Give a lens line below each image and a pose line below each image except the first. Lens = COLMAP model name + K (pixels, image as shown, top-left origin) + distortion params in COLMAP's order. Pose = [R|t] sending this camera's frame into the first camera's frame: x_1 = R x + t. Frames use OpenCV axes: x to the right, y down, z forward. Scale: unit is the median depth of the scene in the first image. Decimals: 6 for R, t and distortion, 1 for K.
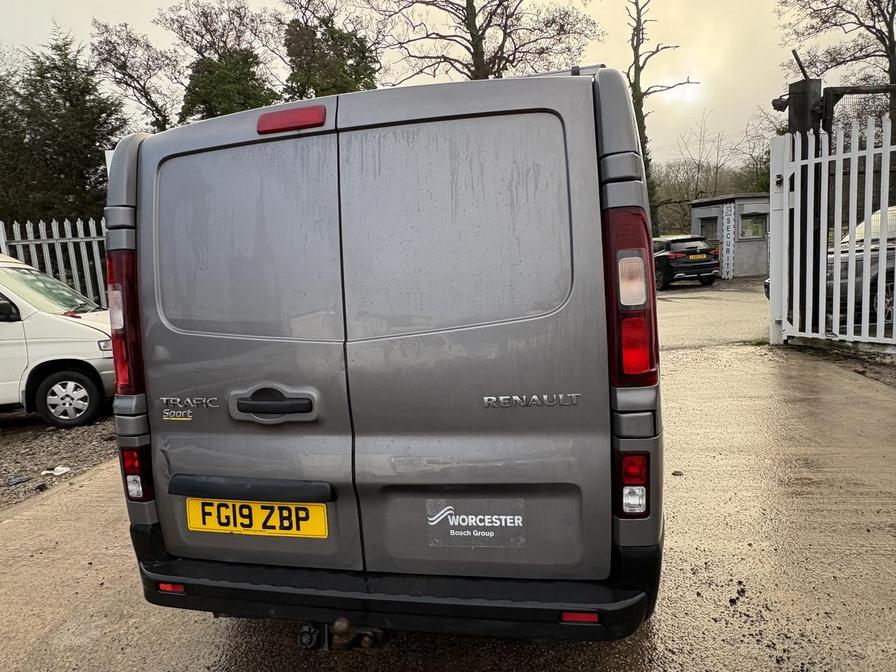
lens RADIAL K [[600.6, 0, 451.1], [0, 600.6, 328.1], [0, 0, 1]] dist [-0.005991, 0.006271]
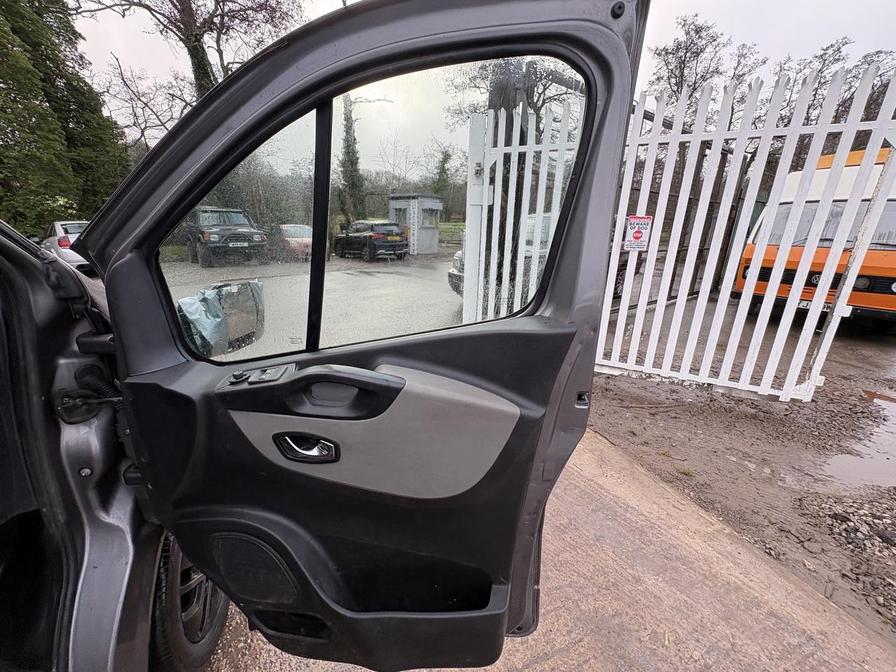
lens RADIAL K [[352.2, 0, 449.4], [0, 352.2, 336.6], [0, 0, 1]] dist [-0.000424, 0.000362]
pose [[0.856290, -0.077577, 0.510637, 0.089379], [-0.014576, 0.984632, 0.174030, -0.037105], [-0.516290, -0.156463, 0.842000, 0.215632]]
